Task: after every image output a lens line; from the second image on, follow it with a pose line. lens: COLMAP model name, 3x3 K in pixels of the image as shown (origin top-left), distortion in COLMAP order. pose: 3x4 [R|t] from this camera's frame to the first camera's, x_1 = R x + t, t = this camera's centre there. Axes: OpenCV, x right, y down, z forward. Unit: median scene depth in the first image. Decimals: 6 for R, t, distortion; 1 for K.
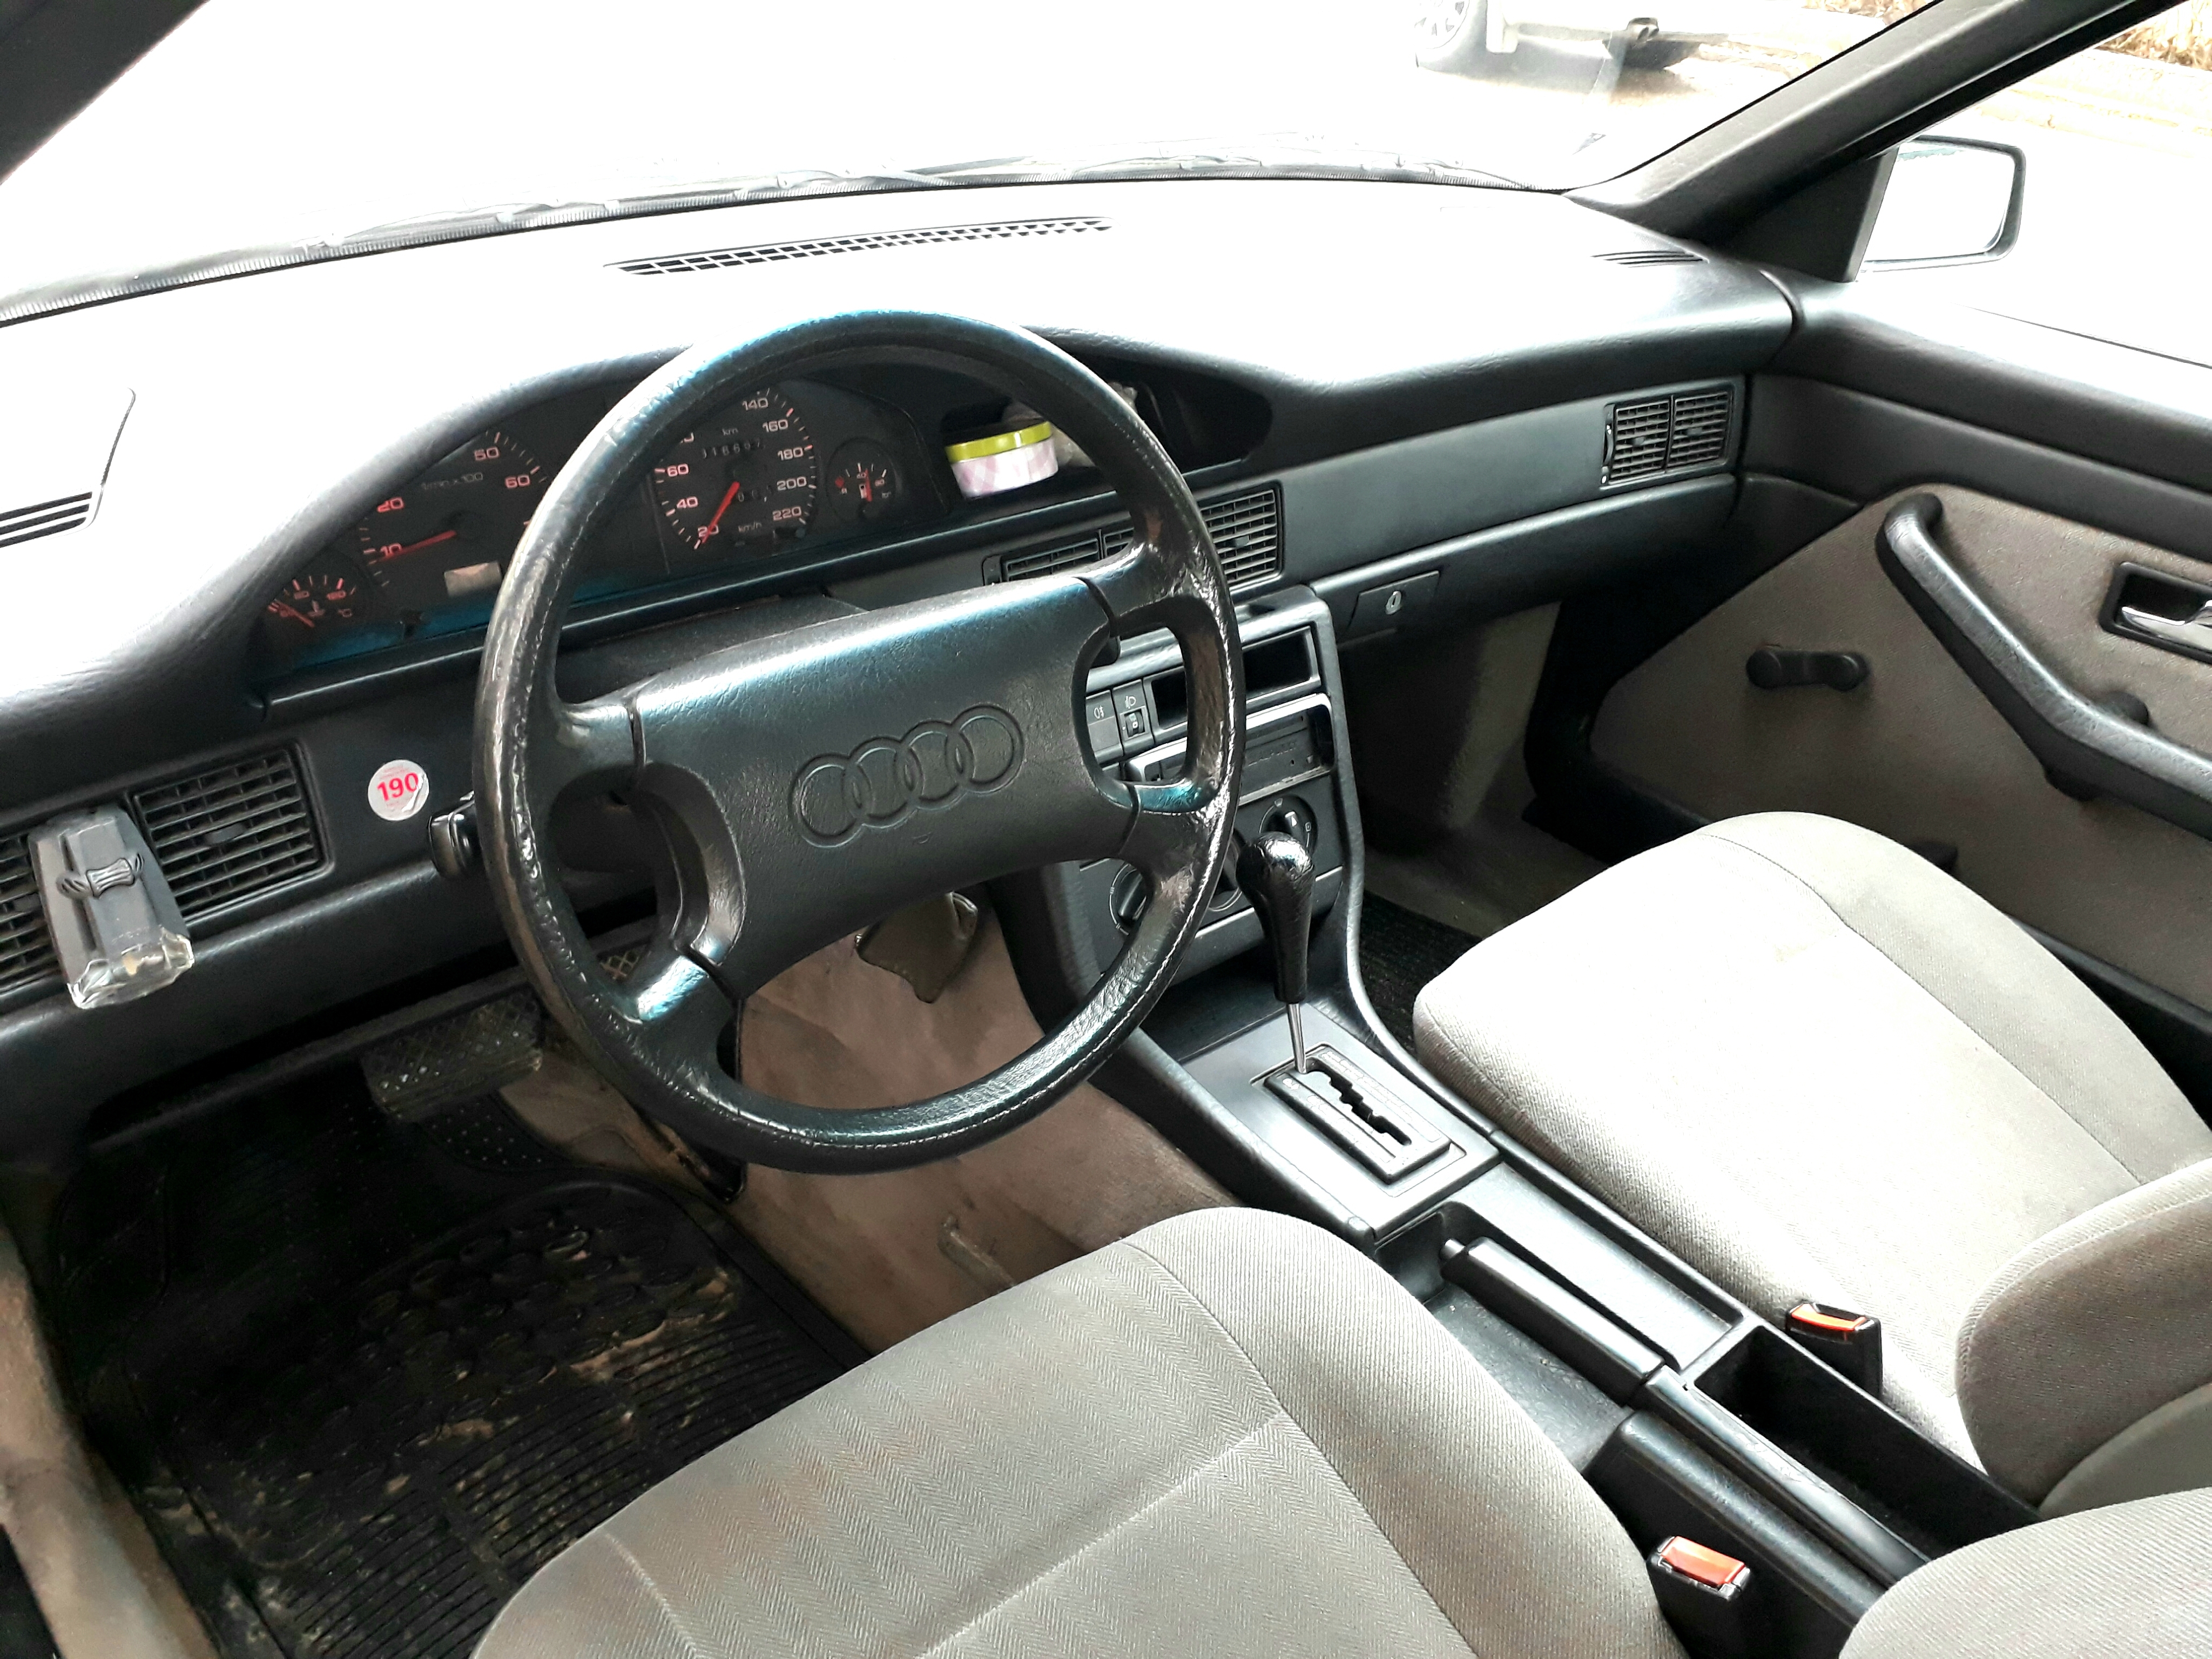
lens RADIAL K [[1705.3, 0, 1105.1], [0, 1705.3, 834.6], [0, 0, 1]] dist [0.039322, -0.007190]
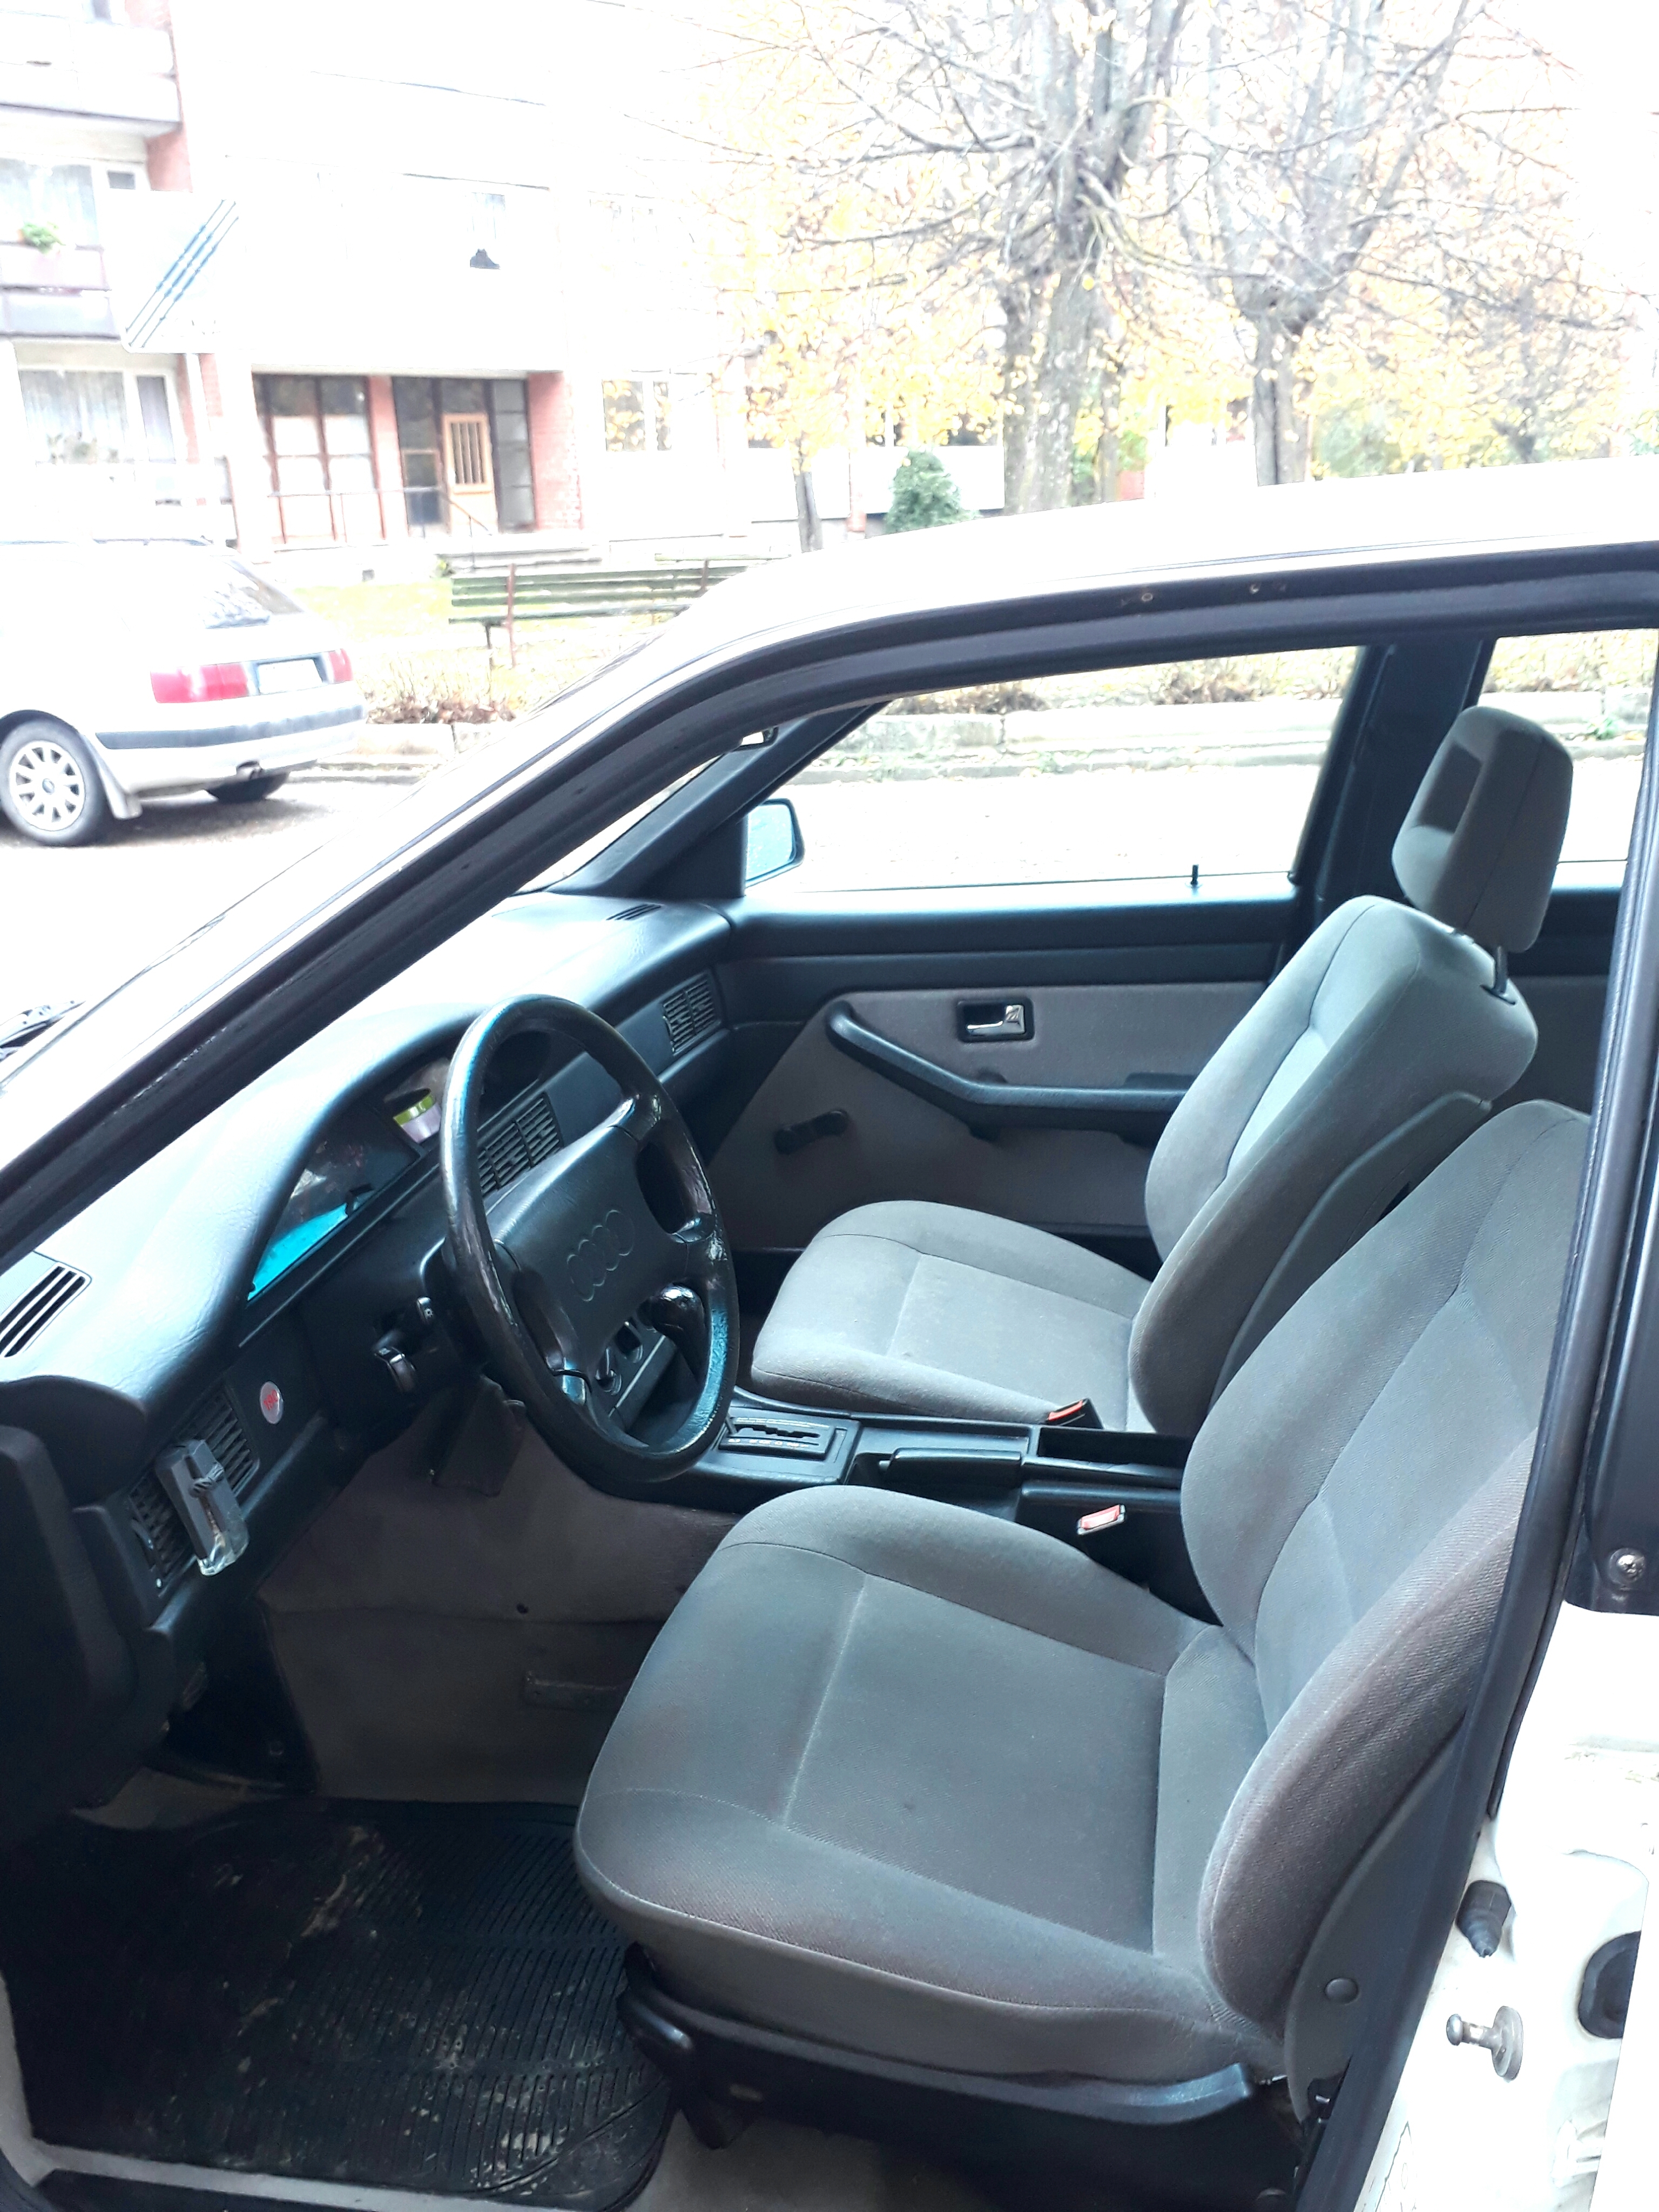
lens RADIAL K [[1783.8, 0, 829.0], [0, 1783.8, 1096.8], [0, 0, 1]] dist [0.011151, -0.029677]
pose [[0.776243, -0.291305, 0.559097, -0.522500], [0.418740, 0.901195, -0.111826, 0.071476], [-0.471280, 0.320920, 0.821527, -0.366871]]
